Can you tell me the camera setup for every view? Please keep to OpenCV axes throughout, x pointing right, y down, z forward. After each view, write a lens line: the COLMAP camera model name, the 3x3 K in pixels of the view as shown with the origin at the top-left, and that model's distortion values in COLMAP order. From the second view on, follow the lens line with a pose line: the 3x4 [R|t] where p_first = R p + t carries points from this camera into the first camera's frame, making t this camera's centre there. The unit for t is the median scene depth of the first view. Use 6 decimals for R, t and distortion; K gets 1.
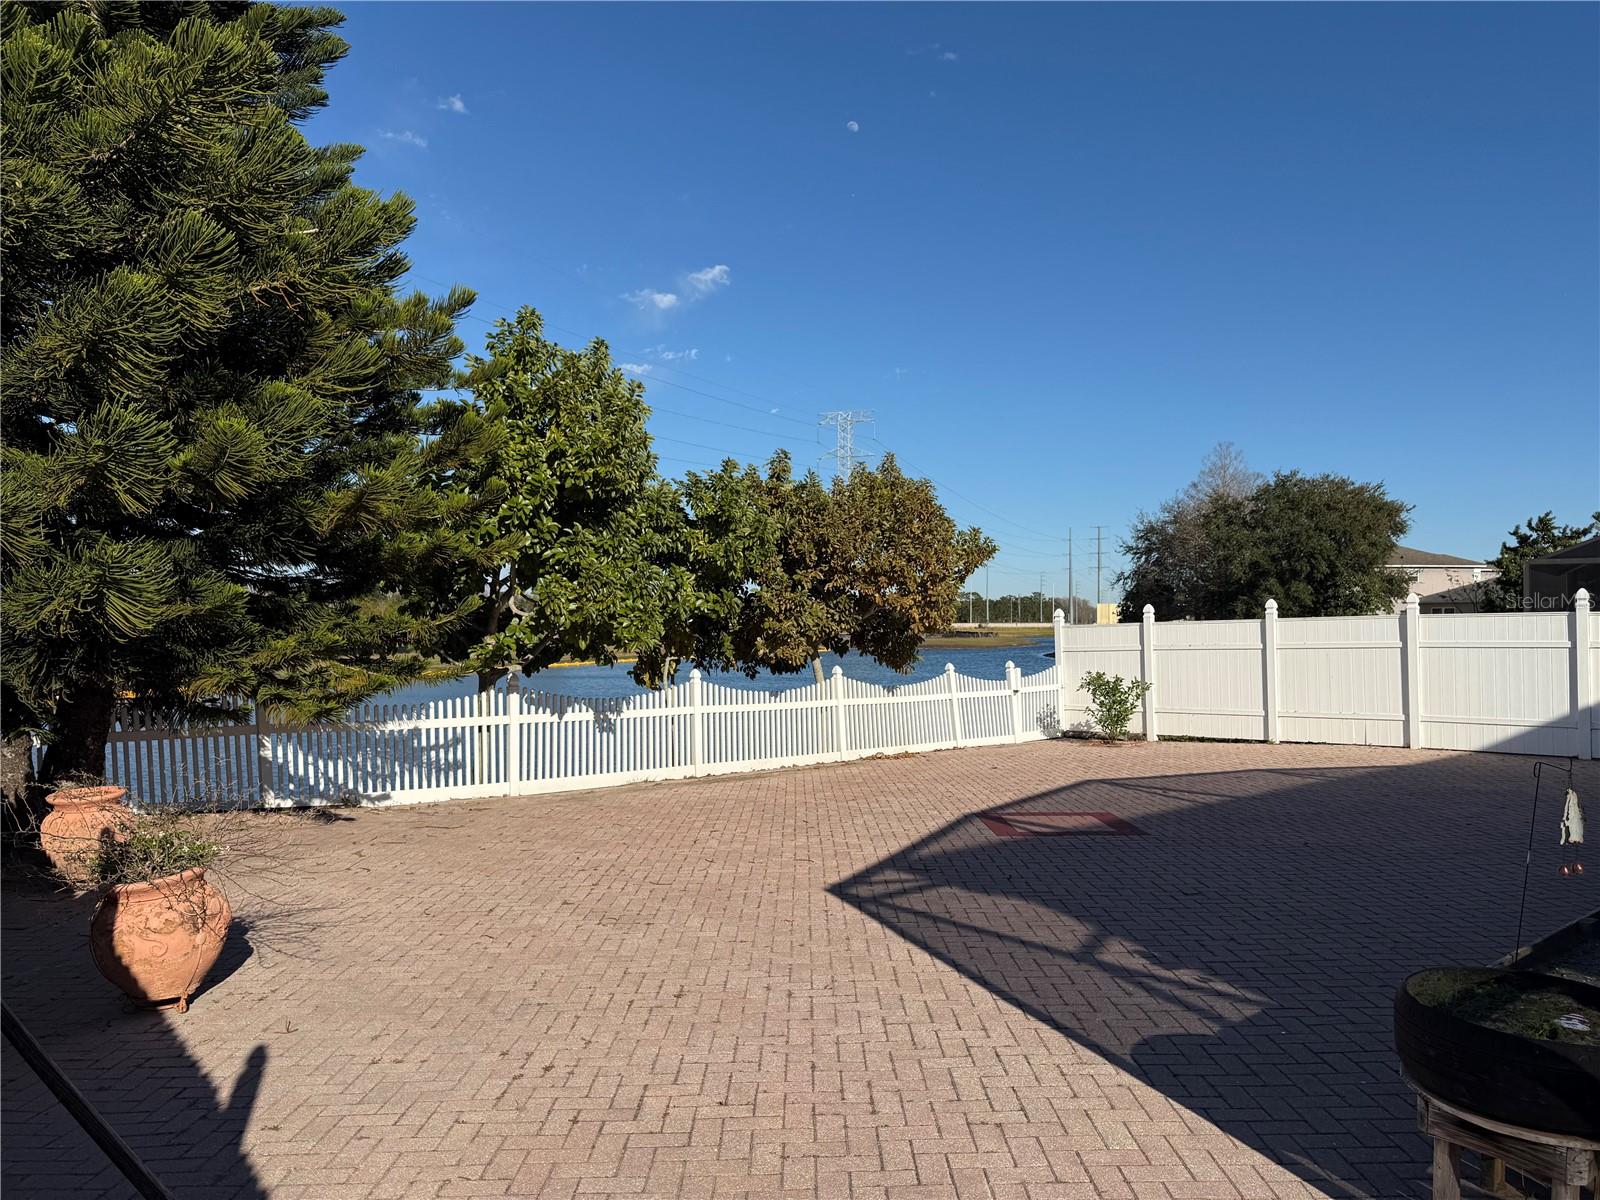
lens RADIAL K [[1144.2, 0, 790.9], [0, 1144.2, 588.7], [0, 0, 1]] dist [0.044523, -0.041142]
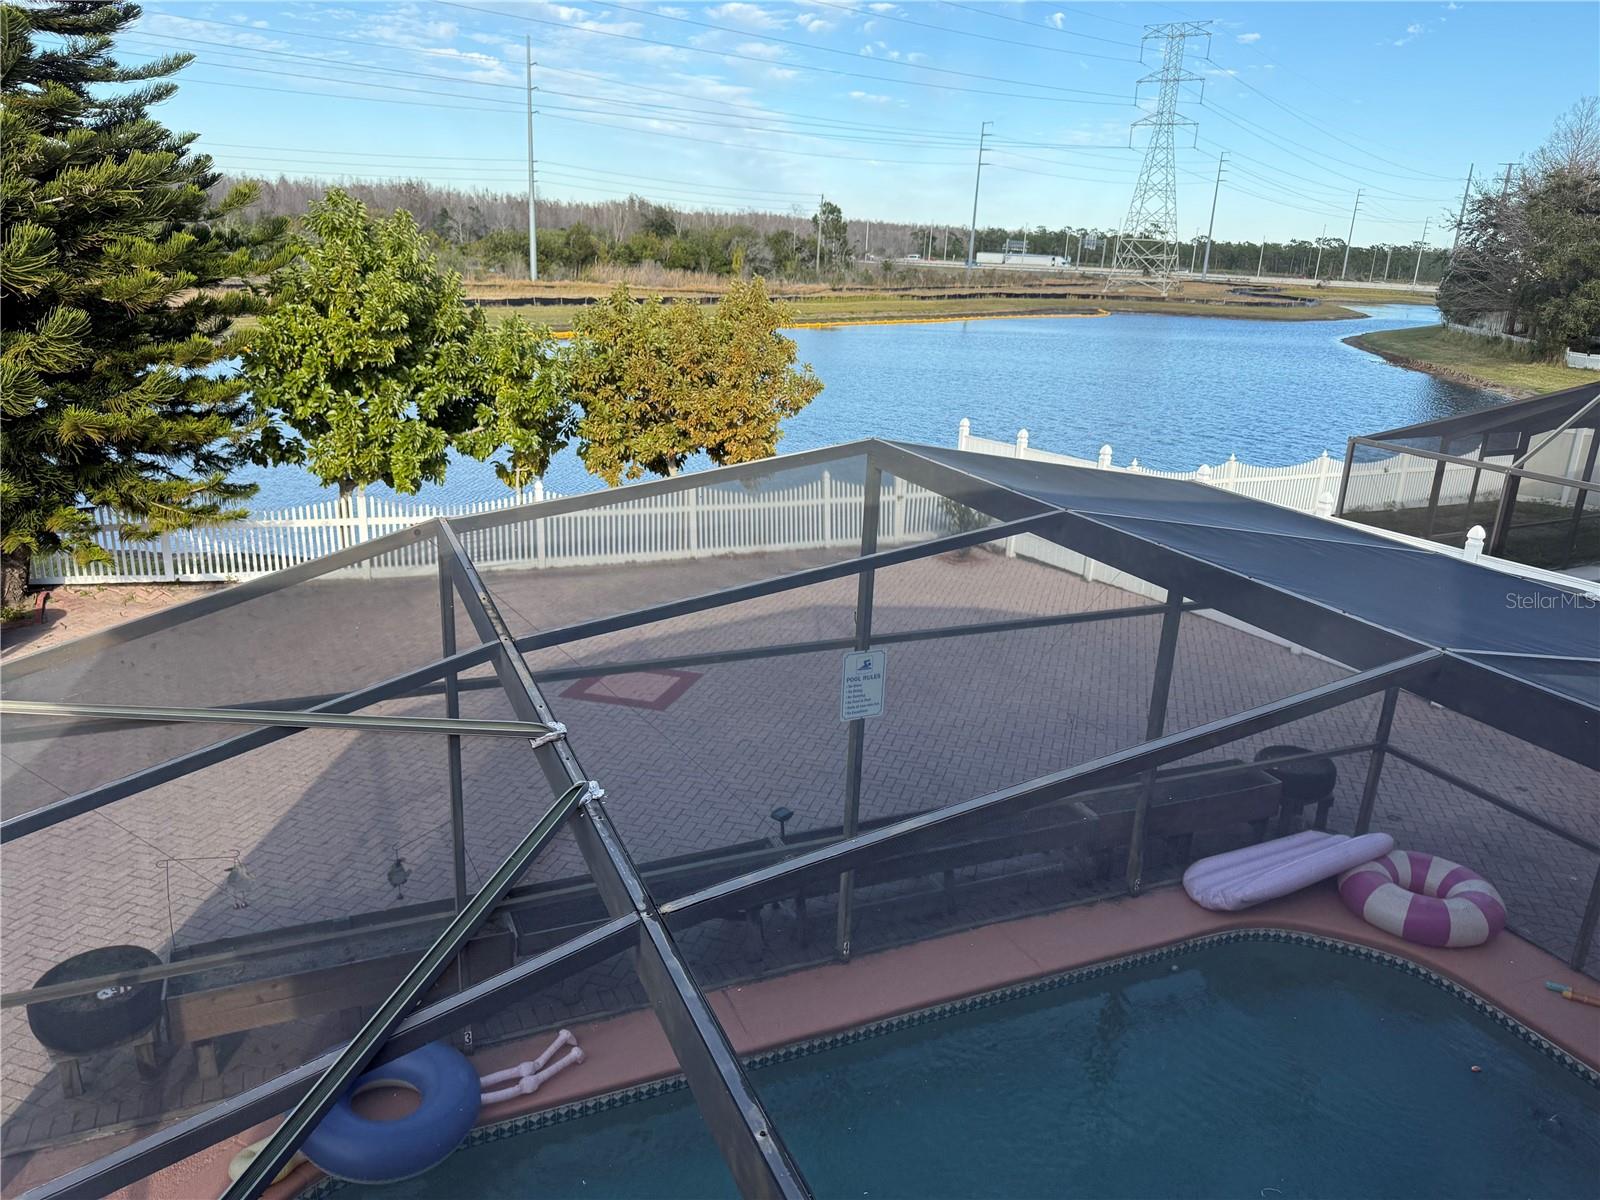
lens RADIAL K [[1144.2, 0, 813.0], [0, 1144.2, 601.9], [0, 0, 1]] dist [0.044523, -0.041142]
pose [[0.963884, 0.127656, -0.233736, 0.548060], [-0.044973, 0.943051, 0.329593, -0.247237], [0.262499, -0.307178, 0.914733, -0.081315]]
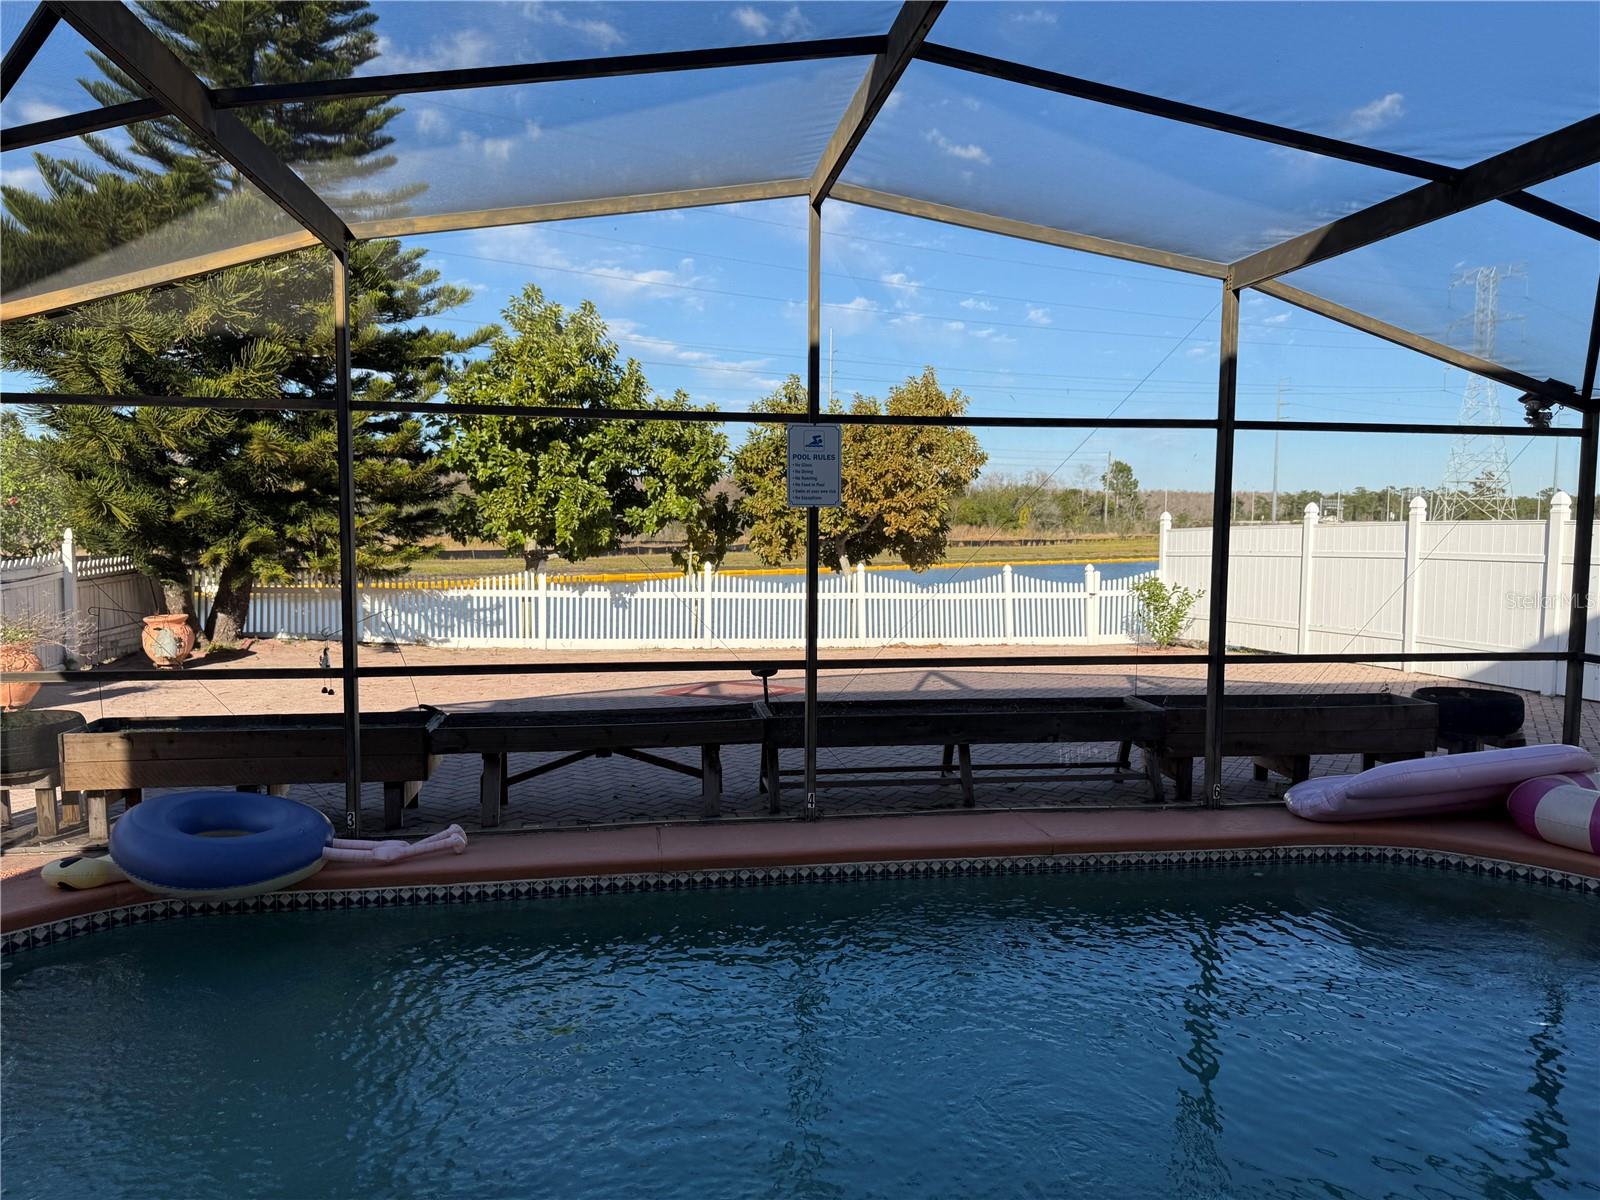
lens RADIAL K [[1144.2, 0, 804.5], [0, 1144.2, 597.9], [0, 0, 1]] dist [0.044523, -0.041142]
pose [[0.864675, 0.051601, -0.499675, 0.691292], [0.002096, 0.994331, 0.106310, -0.024009], [0.502328, -0.092971, 0.859665, -0.011217]]
